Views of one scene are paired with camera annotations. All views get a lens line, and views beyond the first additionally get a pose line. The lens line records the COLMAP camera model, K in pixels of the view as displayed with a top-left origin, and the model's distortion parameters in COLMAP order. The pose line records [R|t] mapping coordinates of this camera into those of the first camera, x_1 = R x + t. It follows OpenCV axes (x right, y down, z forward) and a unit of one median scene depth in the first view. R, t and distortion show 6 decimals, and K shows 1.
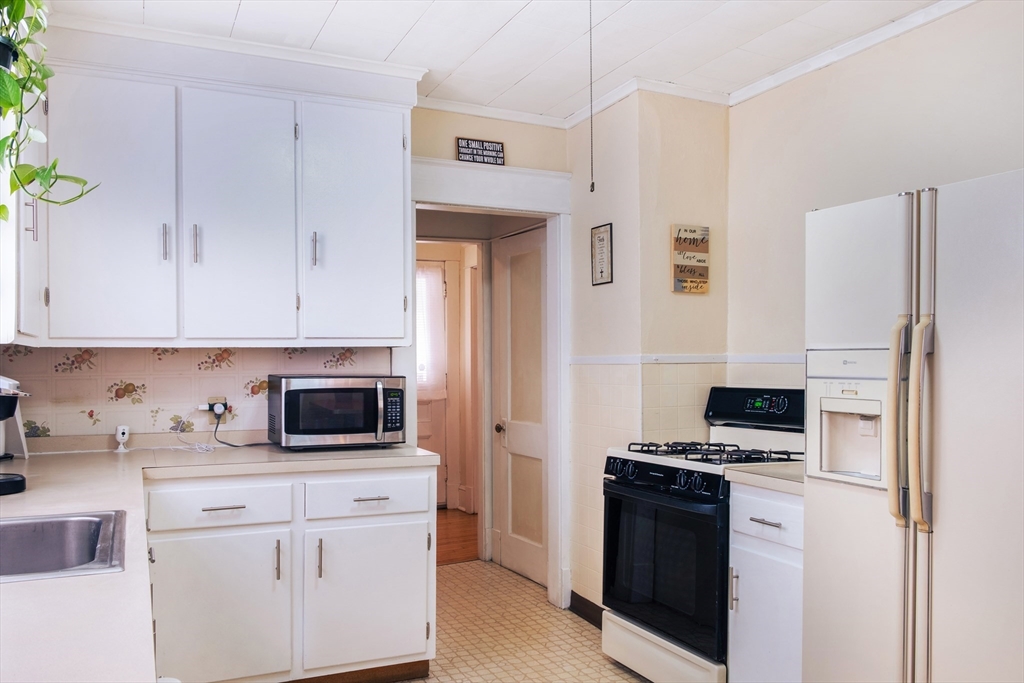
lens RADIAL K [[811.8, 0, 500.1], [0, 811.8, 373.1], [0, 0, 1]] dist [-0.049225, 0.039450]
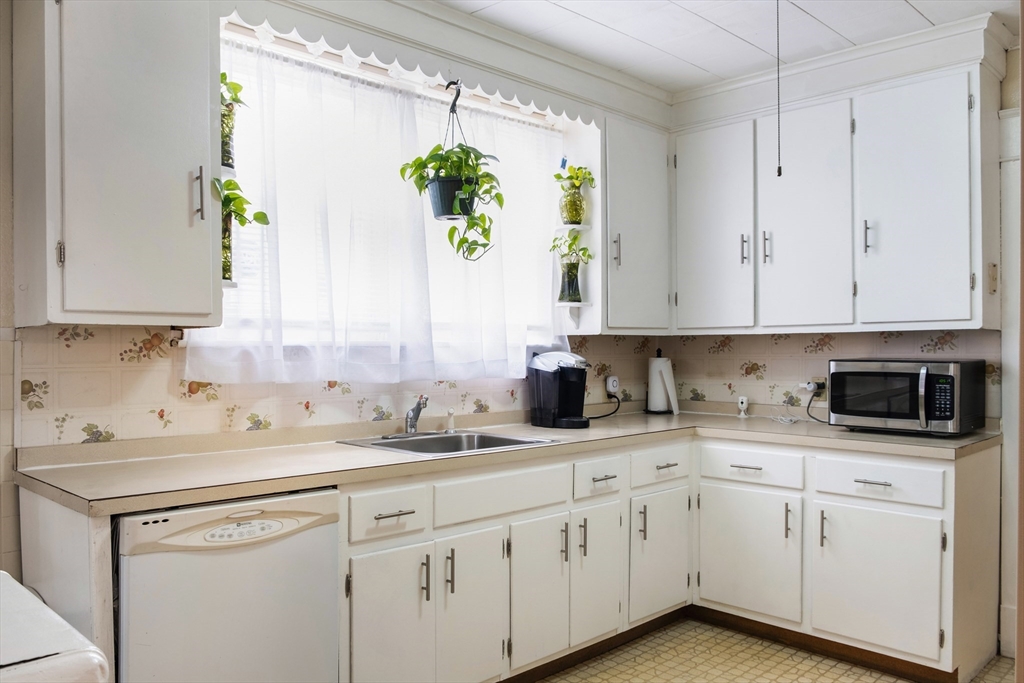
lens RADIAL K [[811.8, 0, 500.1], [0, 811.8, 373.1], [0, 0, 1]] dist [-0.049225, 0.039450]
pose [[0.334399, 0.032610, -0.941867, 0.582347], [-0.008574, 0.999465, 0.031560, -0.007816], [0.942393, -0.002478, 0.334500, 0.213251]]
